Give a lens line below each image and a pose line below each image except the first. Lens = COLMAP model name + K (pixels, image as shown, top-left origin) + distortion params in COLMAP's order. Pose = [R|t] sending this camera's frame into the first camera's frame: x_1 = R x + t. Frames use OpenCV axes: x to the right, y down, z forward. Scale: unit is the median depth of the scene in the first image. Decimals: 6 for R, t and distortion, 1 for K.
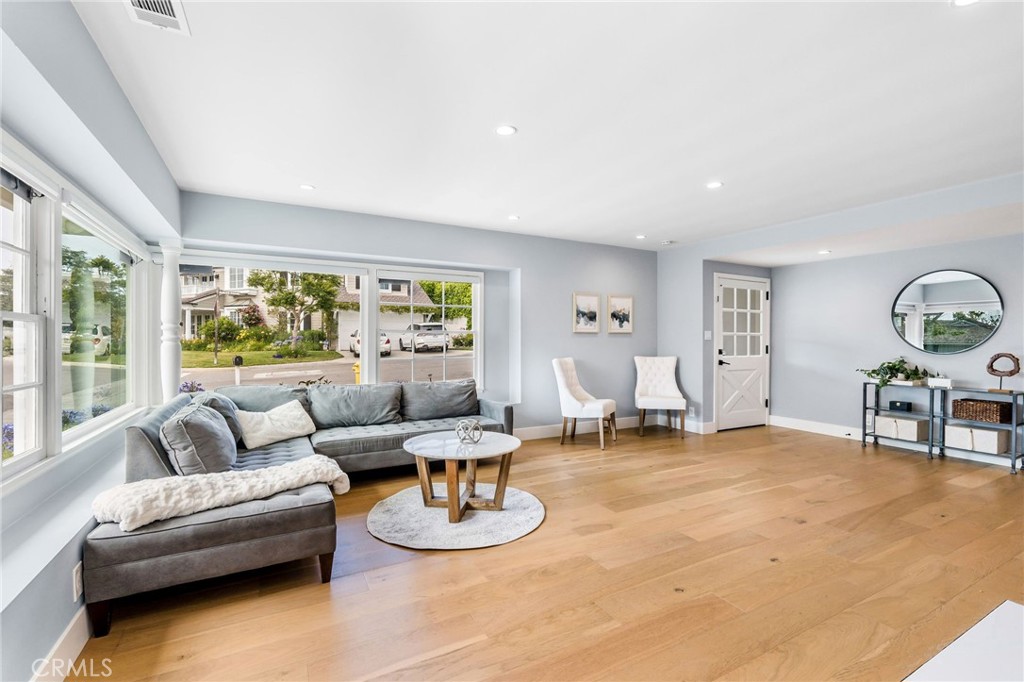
lens RADIAL K [[447.8, 0, 514.0], [0, 447.8, 344.0], [0, 0, 1]] dist [-0.008348, 0.001096]
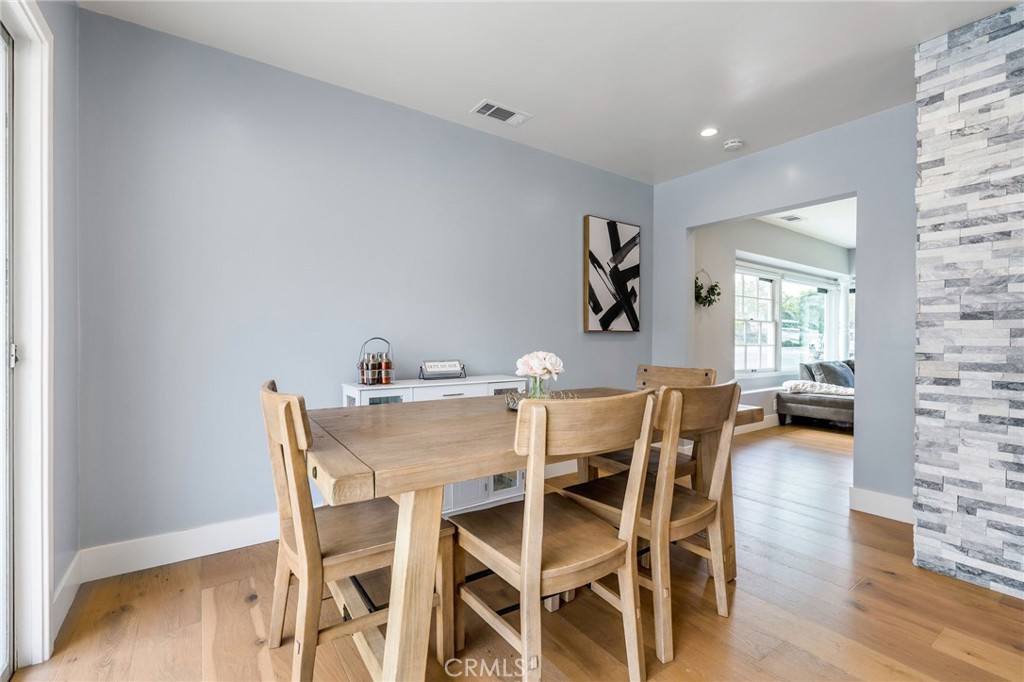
lens RADIAL K [[447.8, 0, 510.2], [0, 447.8, 339.3], [0, 0, 1]] dist [-0.008348, 0.001096]
pose [[0.101939, 0.002710, -0.994787, 0.687622], [-0.015687, 0.999876, 0.001117, 0.031976], [0.994667, 0.015492, 0.101969, -0.420164]]
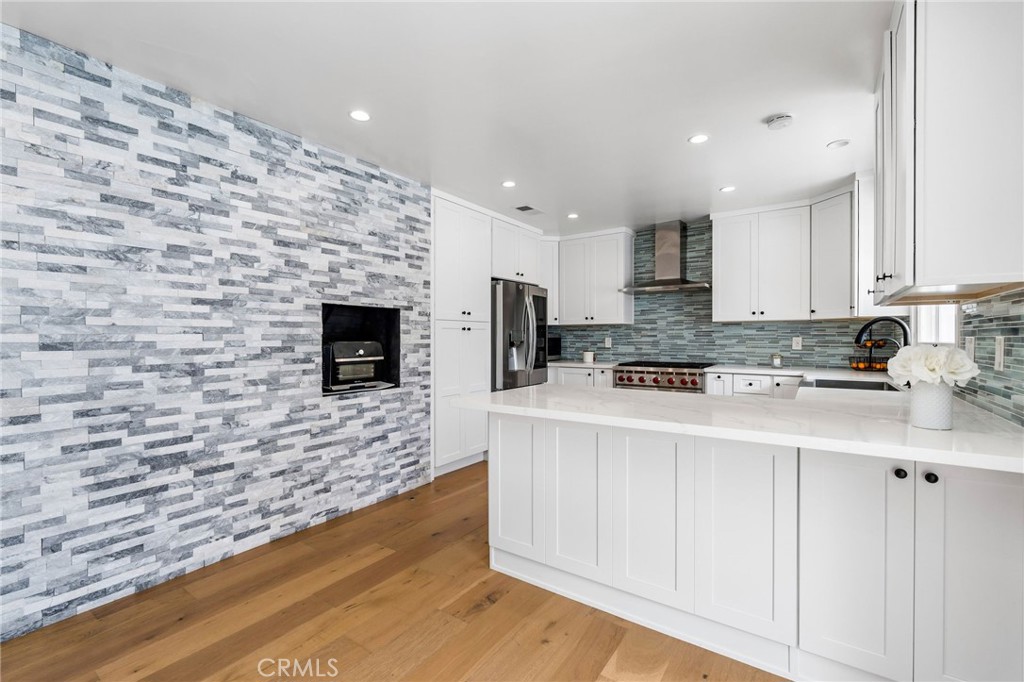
lens RADIAL K [[447.8, 0, 511.9], [0, 447.8, 341.1], [0, 0, 1]] dist [-0.008348, 0.001096]
pose [[0.895326, -0.008970, 0.445321, 0.520686], [0.009646, 0.999953, 0.000748, 0.004120], [-0.445307, 0.003626, 0.895371, -0.487062]]
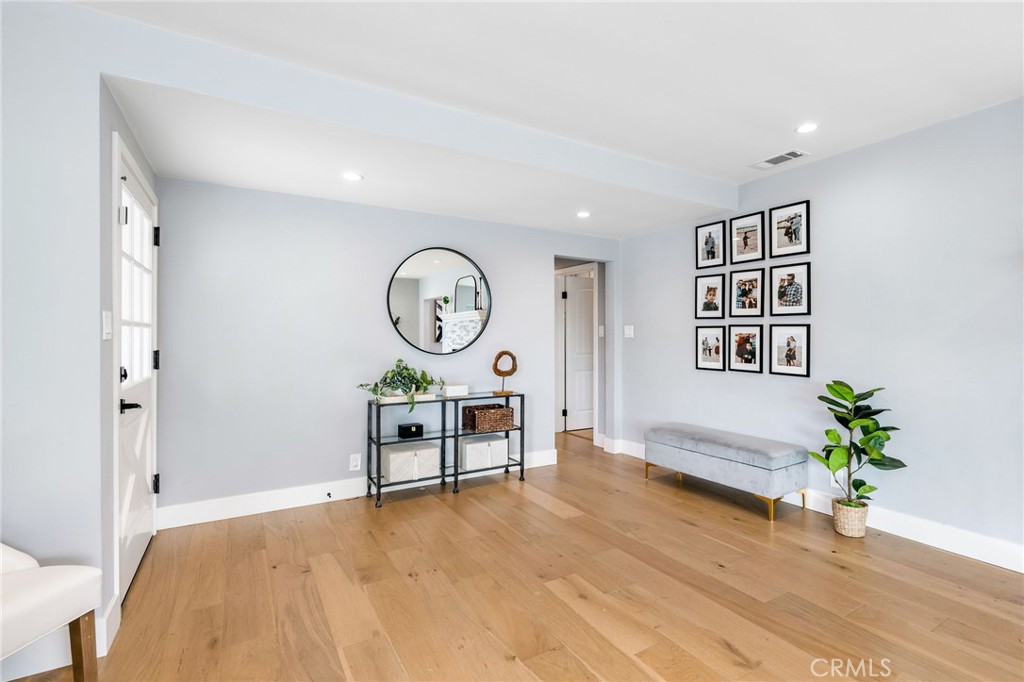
lens RADIAL K [[478.7, 0, 514.5], [0, 478.7, 341.3], [0, 0, 1]] dist [-0.003897, -0.000091]
pose [[-0.015900, -0.005863, 0.999856, 0.101389], [0.017898, 0.999821, 0.006148, -0.004063], [-0.999713, 0.017994, -0.015792, 0.848855]]
